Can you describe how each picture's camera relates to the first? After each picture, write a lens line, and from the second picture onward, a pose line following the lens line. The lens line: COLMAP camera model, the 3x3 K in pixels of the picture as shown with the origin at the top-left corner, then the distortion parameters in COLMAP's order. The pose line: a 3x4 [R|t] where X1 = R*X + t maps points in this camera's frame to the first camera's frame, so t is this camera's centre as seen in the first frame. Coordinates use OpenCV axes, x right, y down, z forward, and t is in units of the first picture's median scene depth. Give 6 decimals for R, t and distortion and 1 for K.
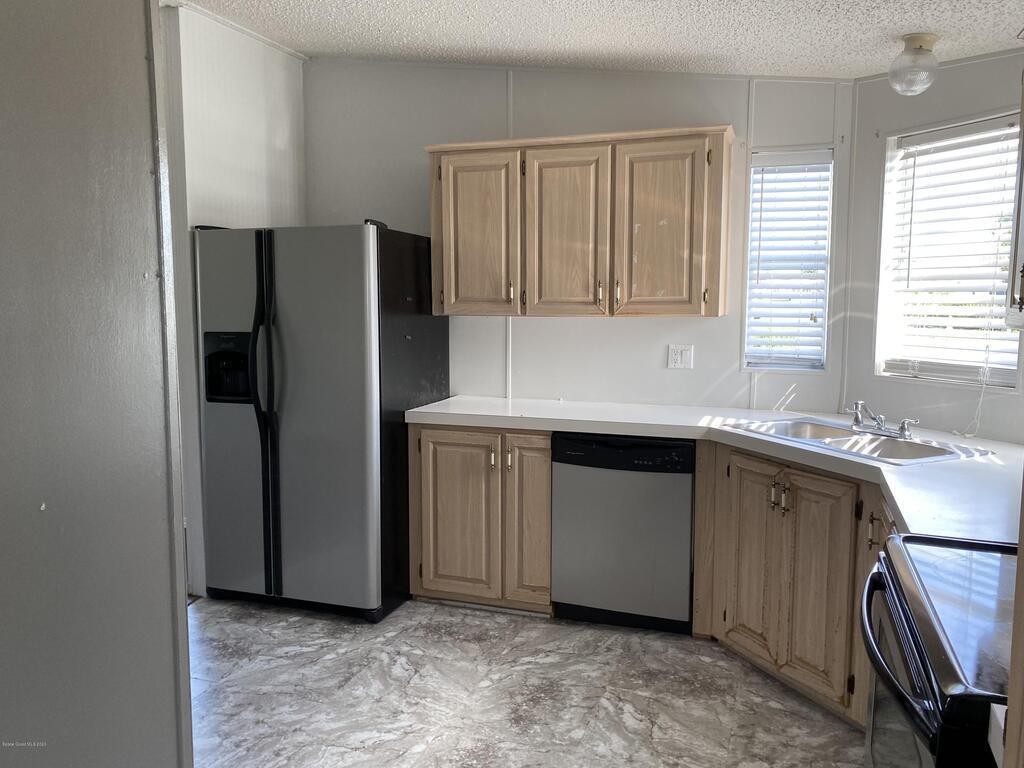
lens RADIAL K [[790.2, 0, 519.6], [0, 790.2, 379.8], [0, 0, 1]] dist [0.033368, -0.024945]
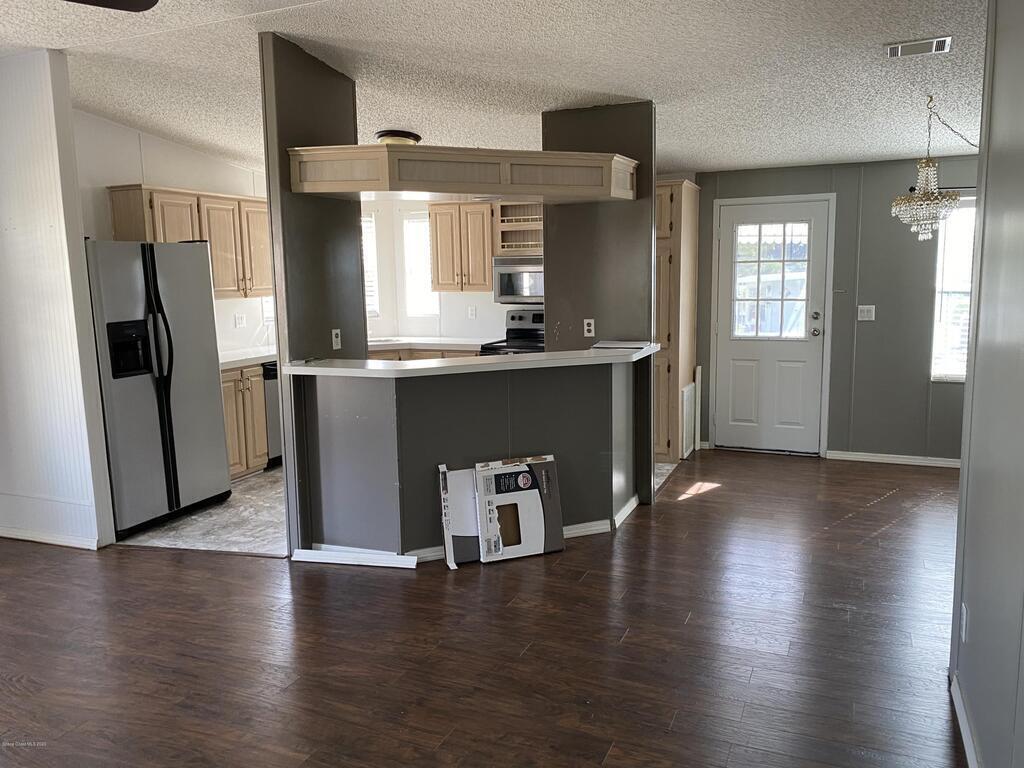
lens RADIAL K [[790.2, 0, 511.7], [0, 790.2, 386.7], [0, 0, 1]] dist [0.033368, -0.024945]
pose [[0.078916, -0.149844, 0.985555, -1.857335], [0.135257, 0.981106, 0.138337, -0.057870], [-0.987663, 0.122386, 0.097693, 0.307776]]
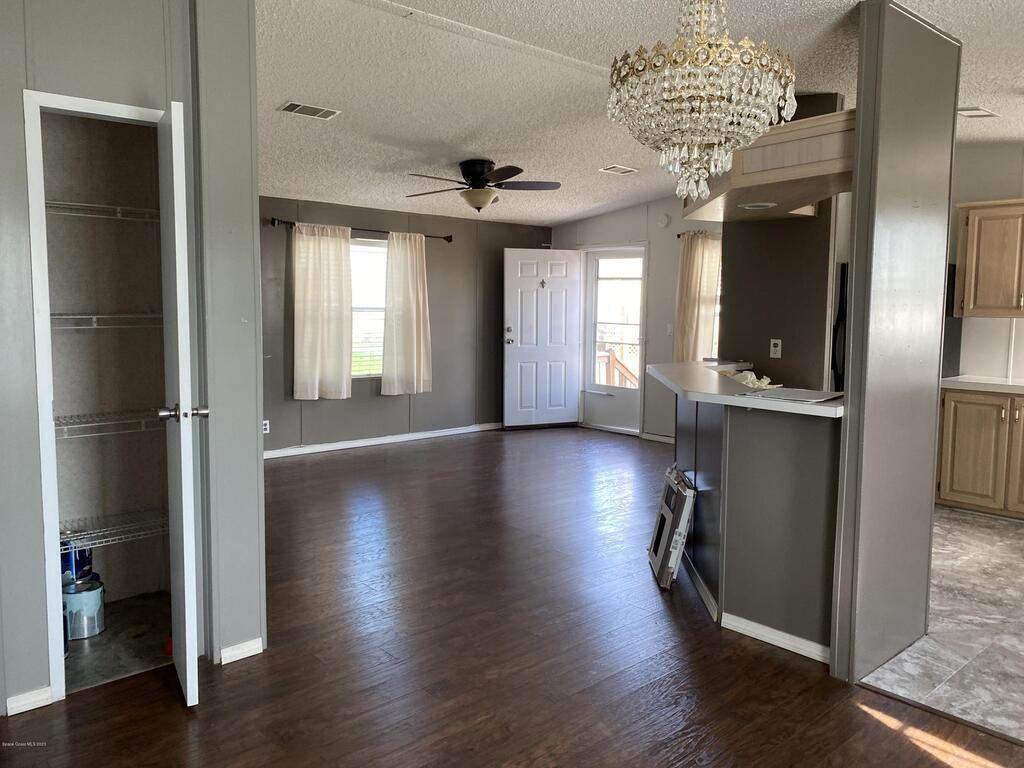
lens RADIAL K [[790.2, 0, 503.5], [0, 790.2, 376.1], [0, 0, 1]] dist [0.033368, -0.024945]
pose [[0.873780, 0.047528, -0.483993, -0.150766], [-0.054352, 0.998522, -0.000069, 0.092201], [0.483274, 0.026366, 0.875072, -0.876621]]
